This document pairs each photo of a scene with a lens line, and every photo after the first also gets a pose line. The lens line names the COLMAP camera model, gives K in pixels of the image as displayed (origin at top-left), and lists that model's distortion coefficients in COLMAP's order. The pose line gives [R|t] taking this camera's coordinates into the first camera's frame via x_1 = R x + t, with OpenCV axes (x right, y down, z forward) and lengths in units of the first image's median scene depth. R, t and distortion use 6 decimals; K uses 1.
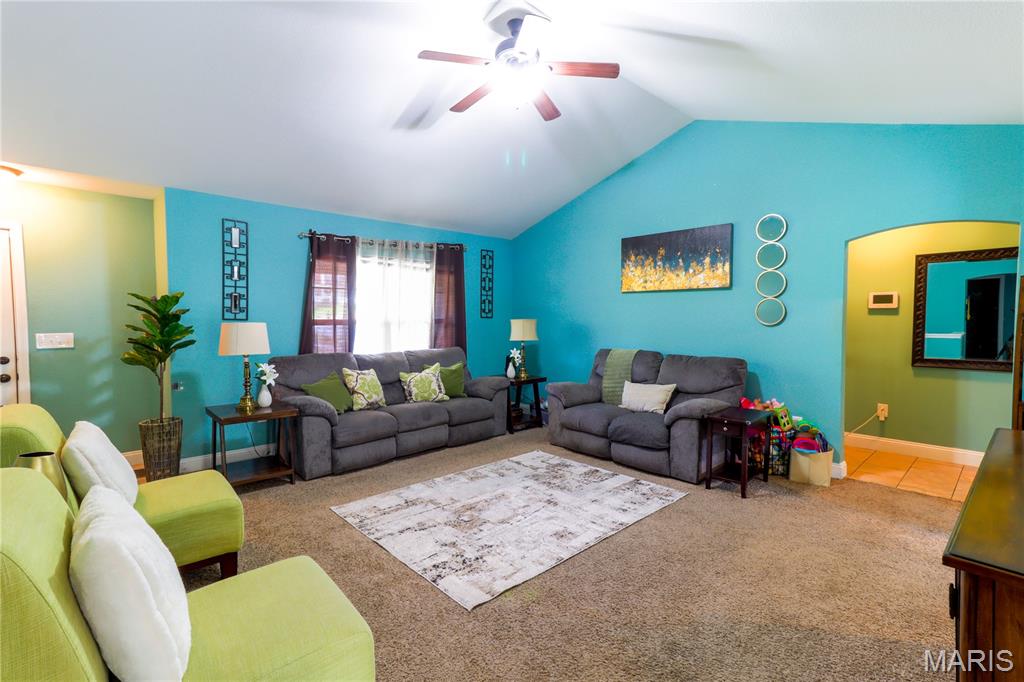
lens RADIAL K [[472.2, 0, 512.8], [0, 472.2, 337.6], [0, 0, 1]] dist [0.008129, 0.009417]
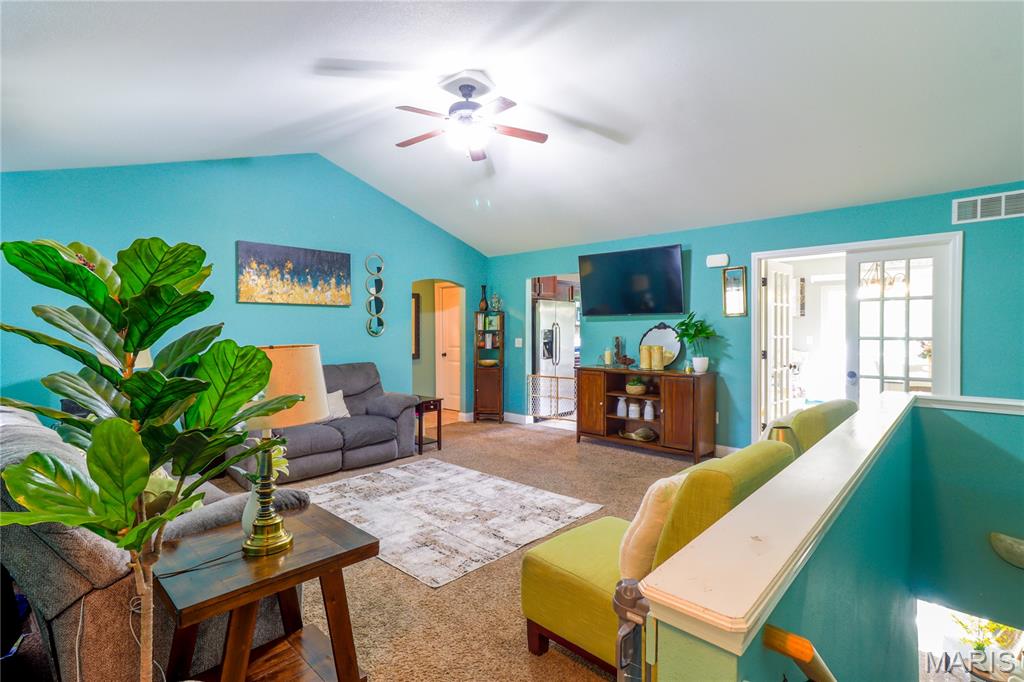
lens RADIAL K [[494.3, 0, 510.1], [0, 494.3, 337.0], [0, 0, 1]] dist [0.000903, 0.000265]
pose [[-0.060611, -0.013114, 0.998075, -0.960478], [0.049019, 0.998668, 0.016098, -0.029462], [-0.996957, 0.049900, -0.059888, 0.757983]]
